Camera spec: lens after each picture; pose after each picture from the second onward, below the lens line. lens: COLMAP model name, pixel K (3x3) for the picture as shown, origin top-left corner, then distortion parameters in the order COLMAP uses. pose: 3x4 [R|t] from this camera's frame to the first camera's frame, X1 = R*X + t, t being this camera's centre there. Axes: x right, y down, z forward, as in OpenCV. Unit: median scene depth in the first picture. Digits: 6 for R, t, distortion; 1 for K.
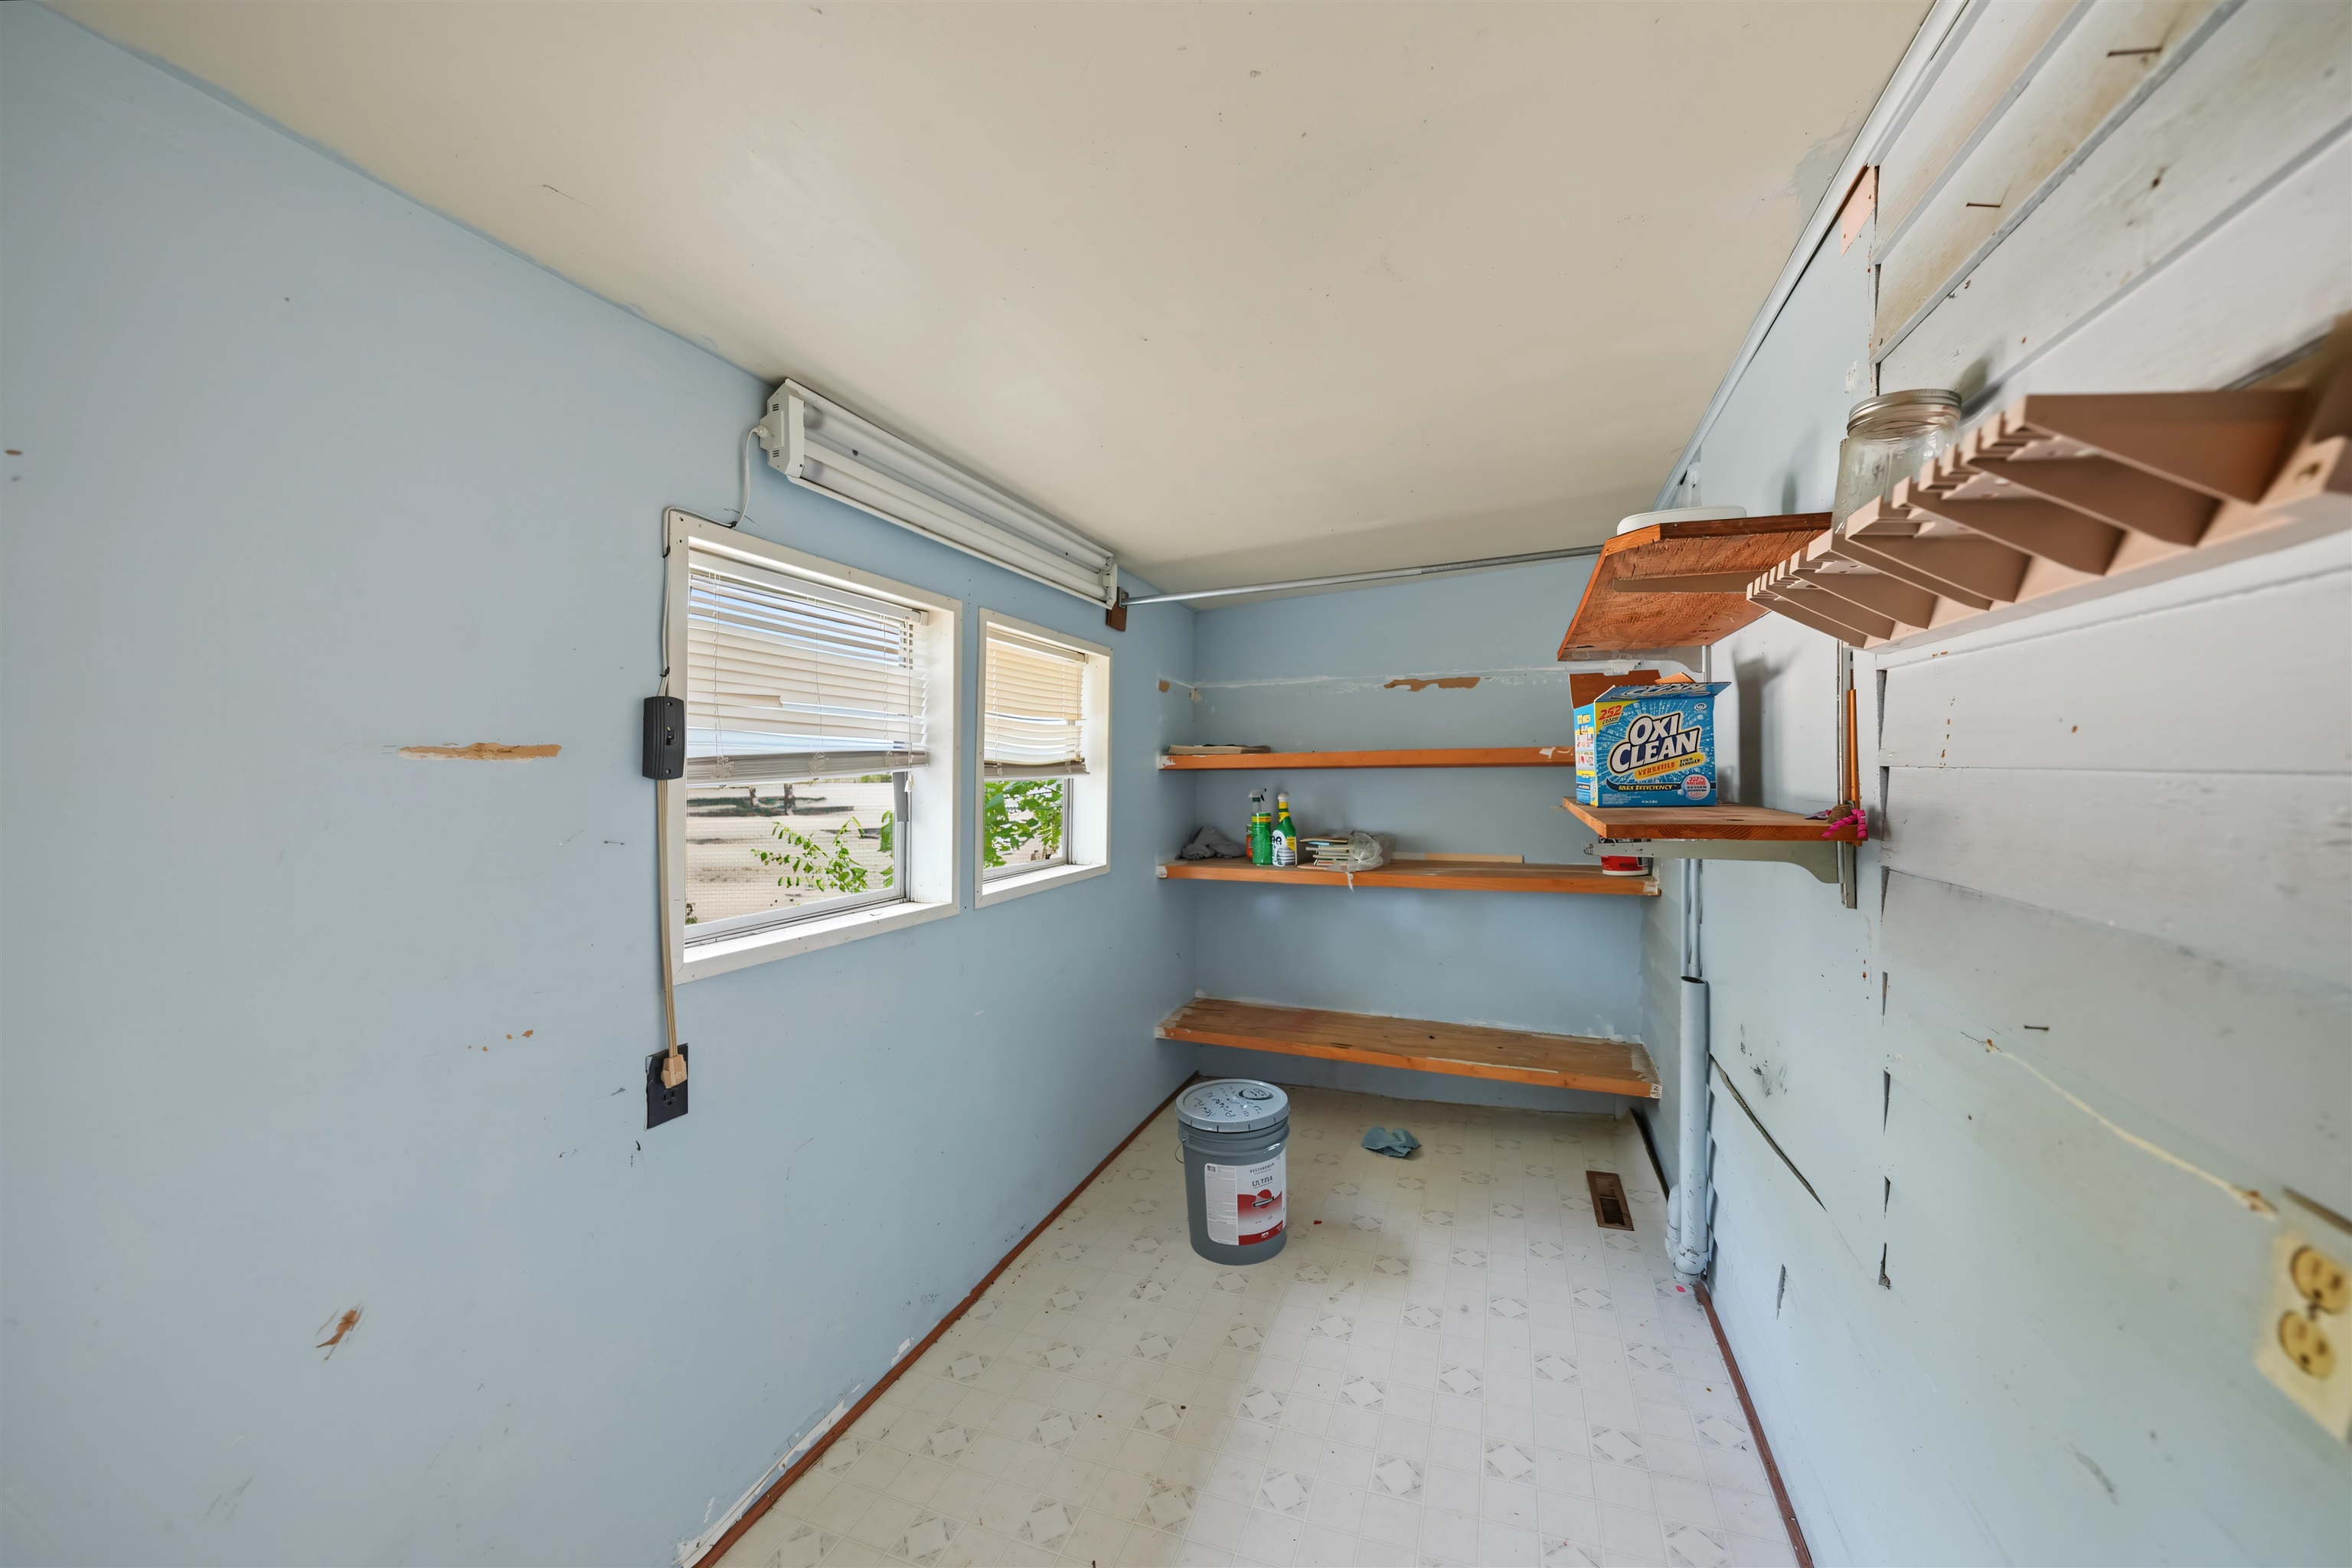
lens RADIAL K [[815.7, 0, 1180.9], [0, 815.7, 780.8], [0, 0, 1]] dist [-0.002274, -0.000084]
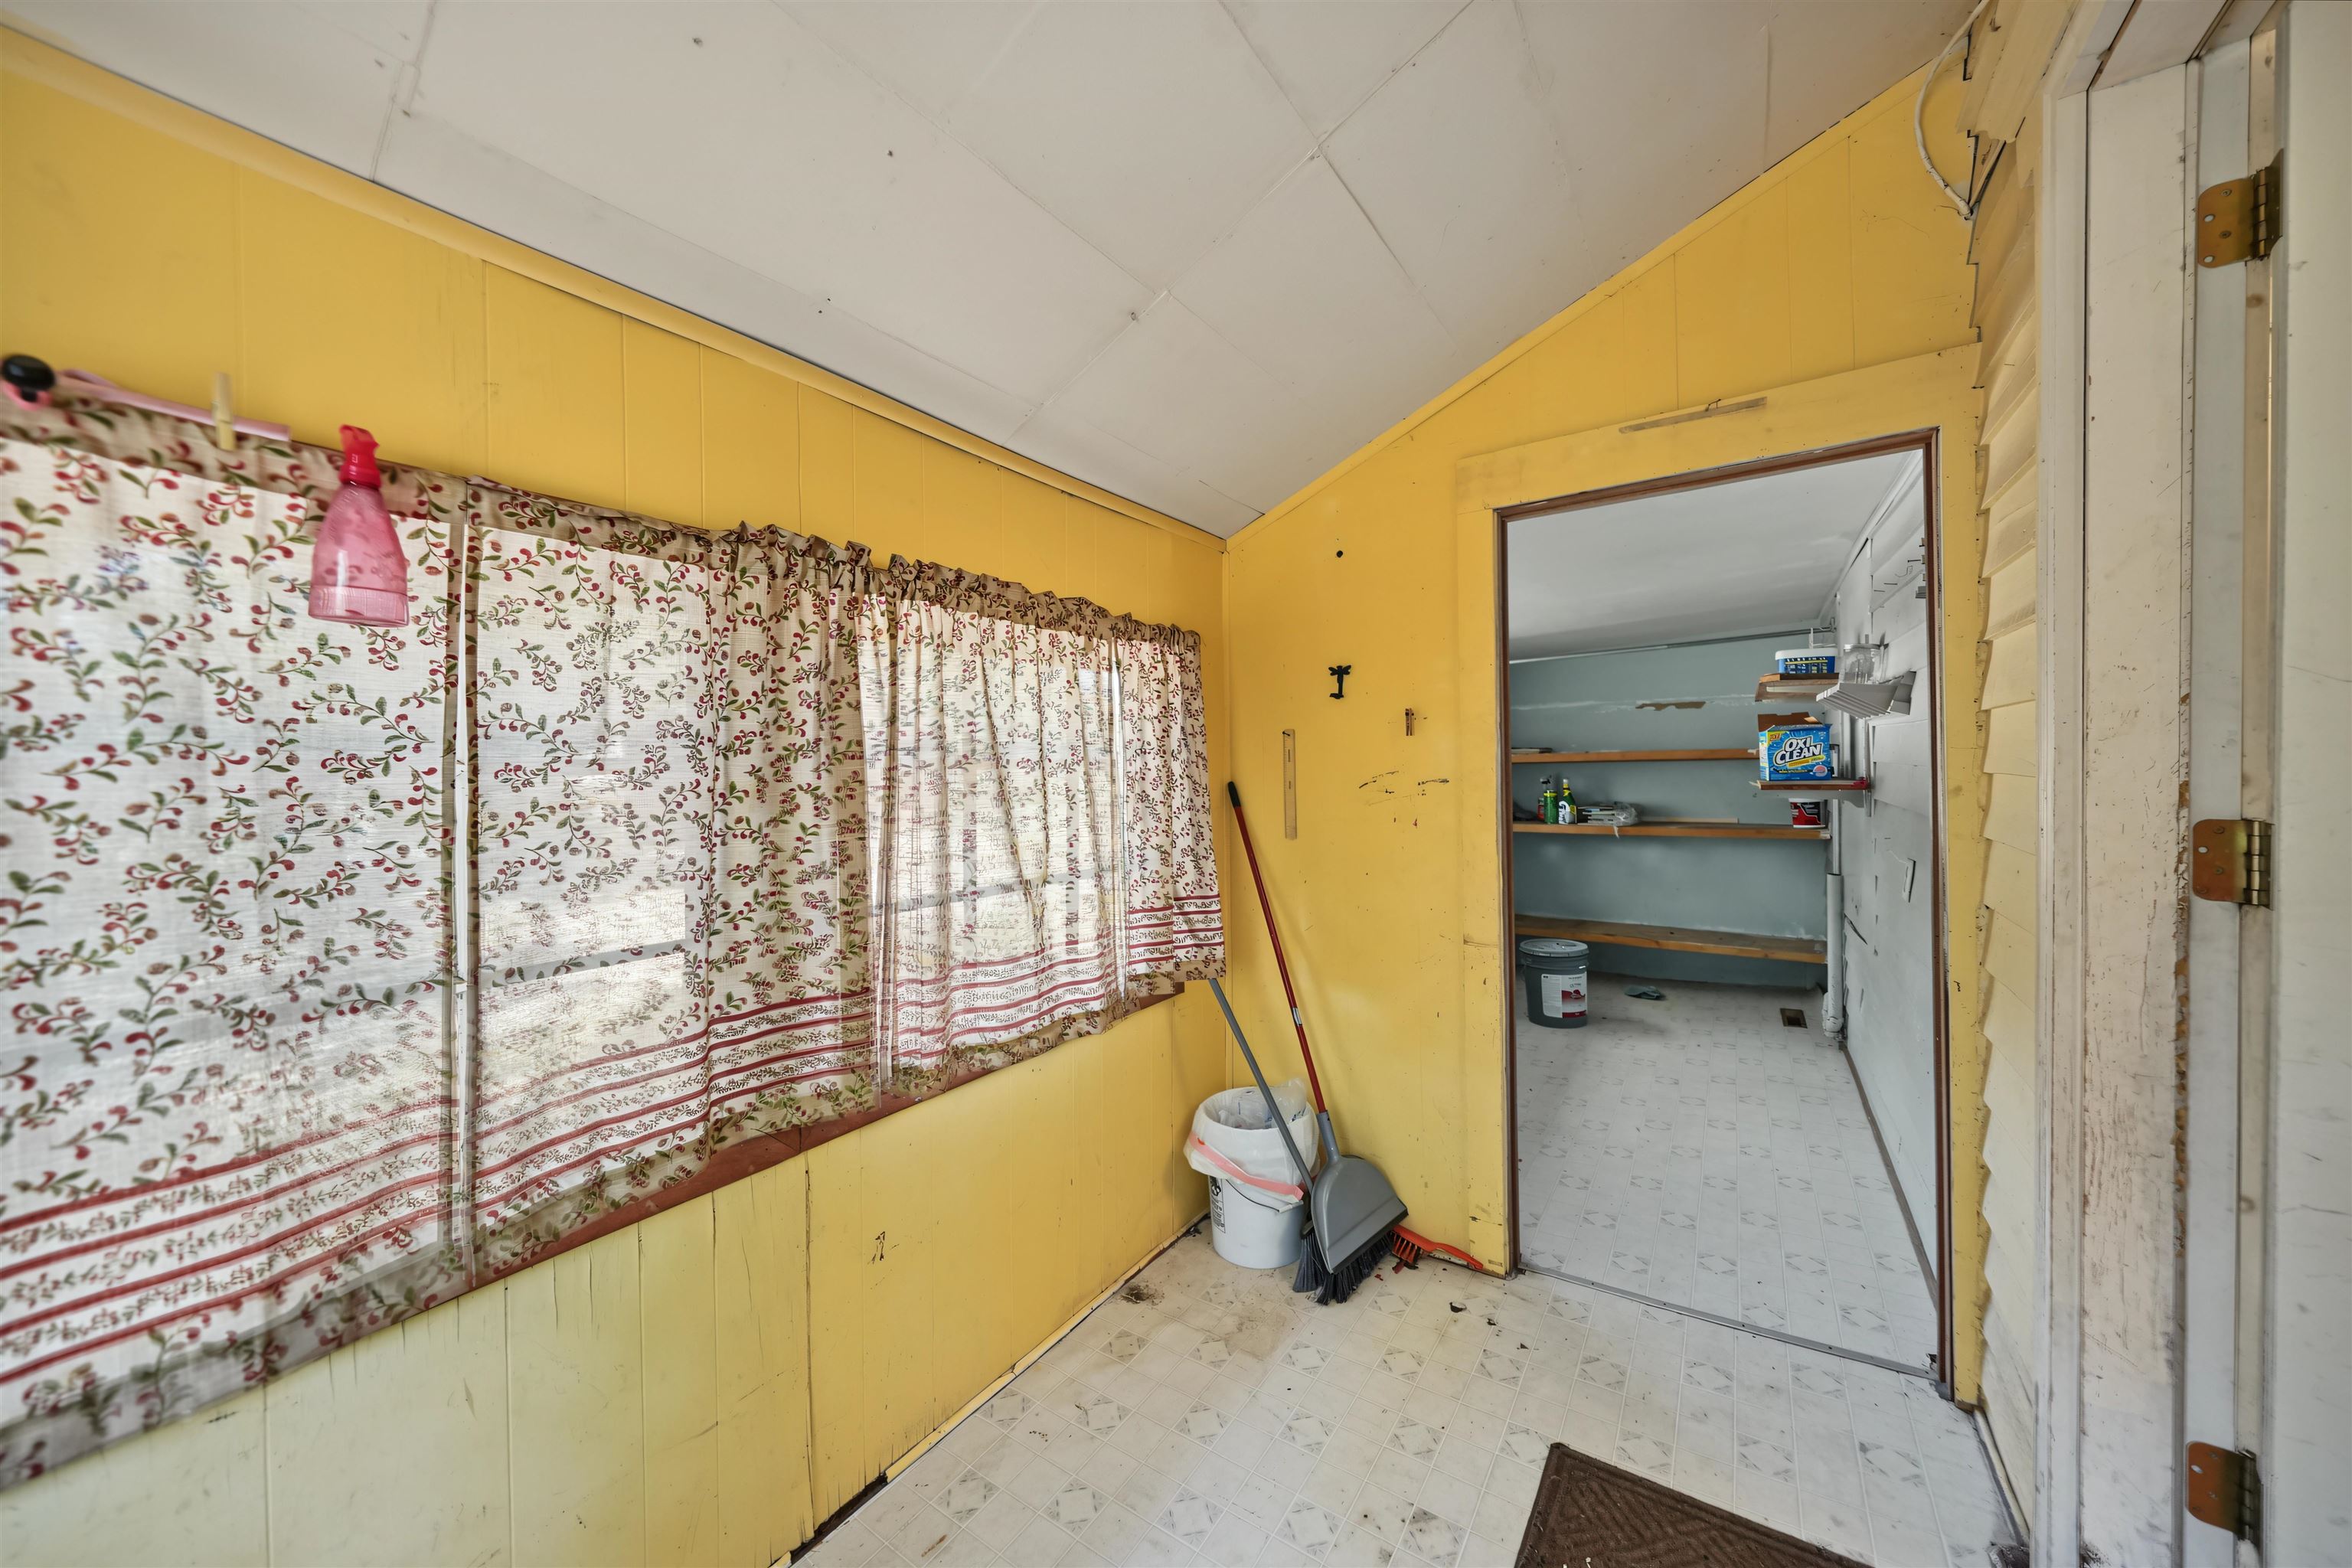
lens RADIAL K [[815.7, 0, 1168.7], [0, 815.7, 772.8], [0, 0, 1]] dist [-0.002274, -0.000084]
pose [[0.973413, -0.002022, -0.229048, -0.302525], [0.001764, 0.999998, -0.001331, 0.006979], [0.229050, 0.000891, 0.973414, -0.820079]]
